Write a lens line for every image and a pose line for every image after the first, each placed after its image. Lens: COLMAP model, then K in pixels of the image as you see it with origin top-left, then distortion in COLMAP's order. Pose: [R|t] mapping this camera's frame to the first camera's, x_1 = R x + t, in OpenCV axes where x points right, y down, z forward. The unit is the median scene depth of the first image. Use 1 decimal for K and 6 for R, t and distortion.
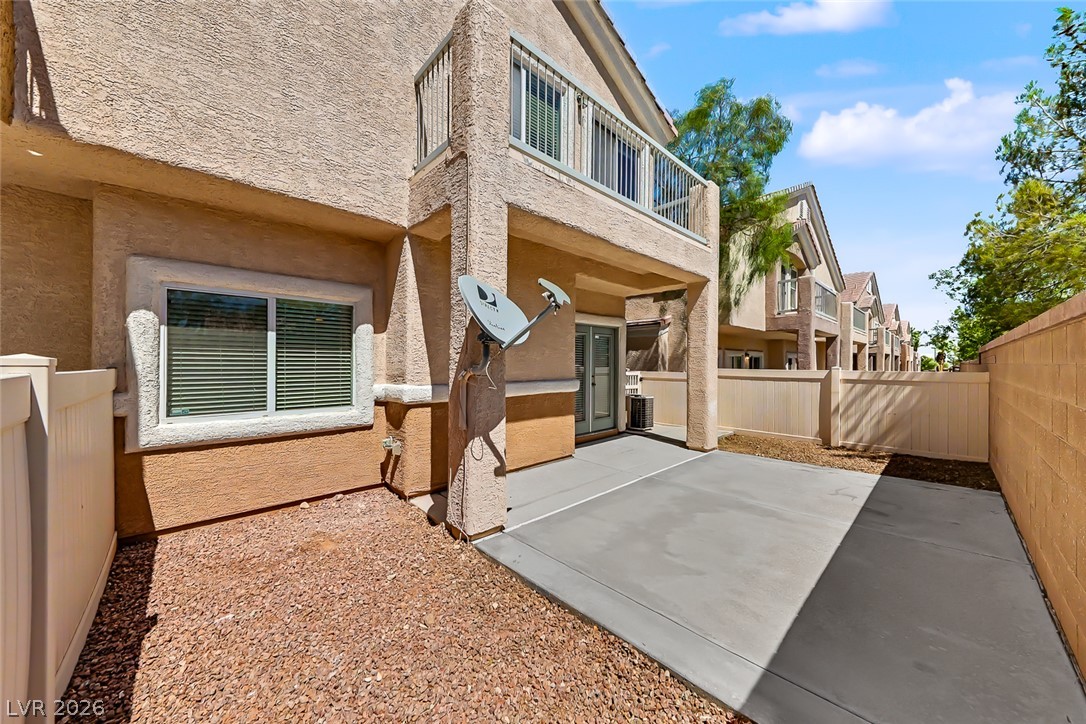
lens RADIAL K [[374.4, 0, 538.5], [0, 374.4, 358.7], [0, 0, 1]] dist [0.011255, -0.006555]
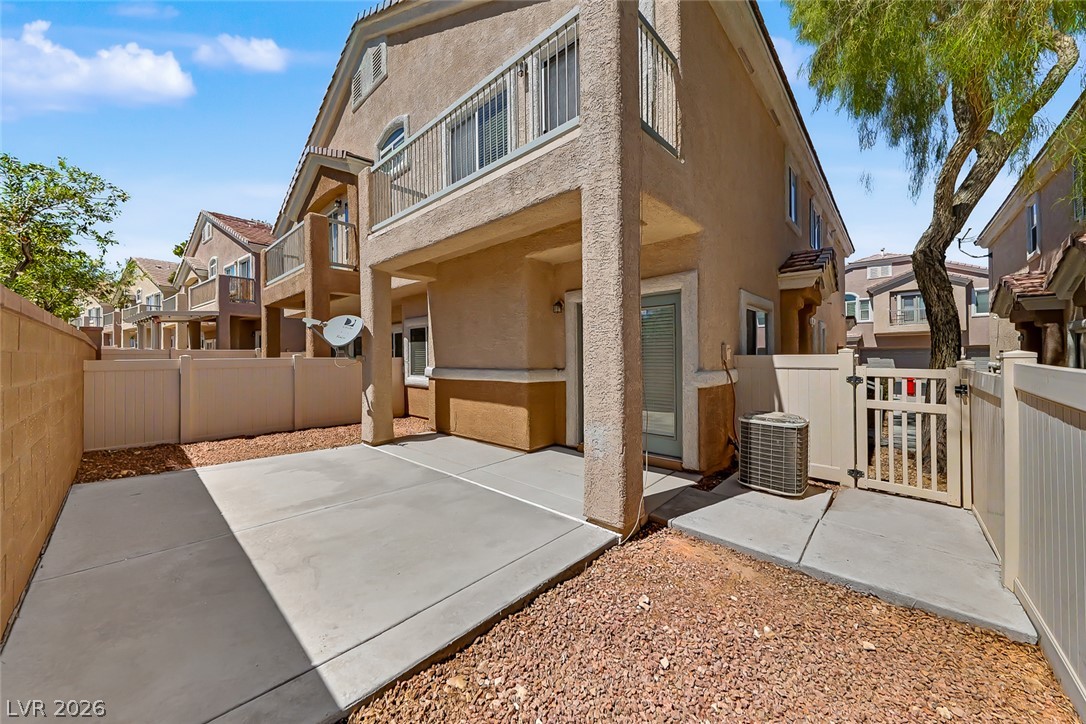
lens RADIAL K [[375.3, 0, 541.7], [0, 375.3, 358.4], [0, 0, 1]] dist [0.017844, -0.006965]
pose [[0.079300, 0.002400, -0.996848, 1.199583], [0.023290, 0.999720, 0.004260, 0.023784], [0.996579, -0.023554, 0.079222, 1.116360]]
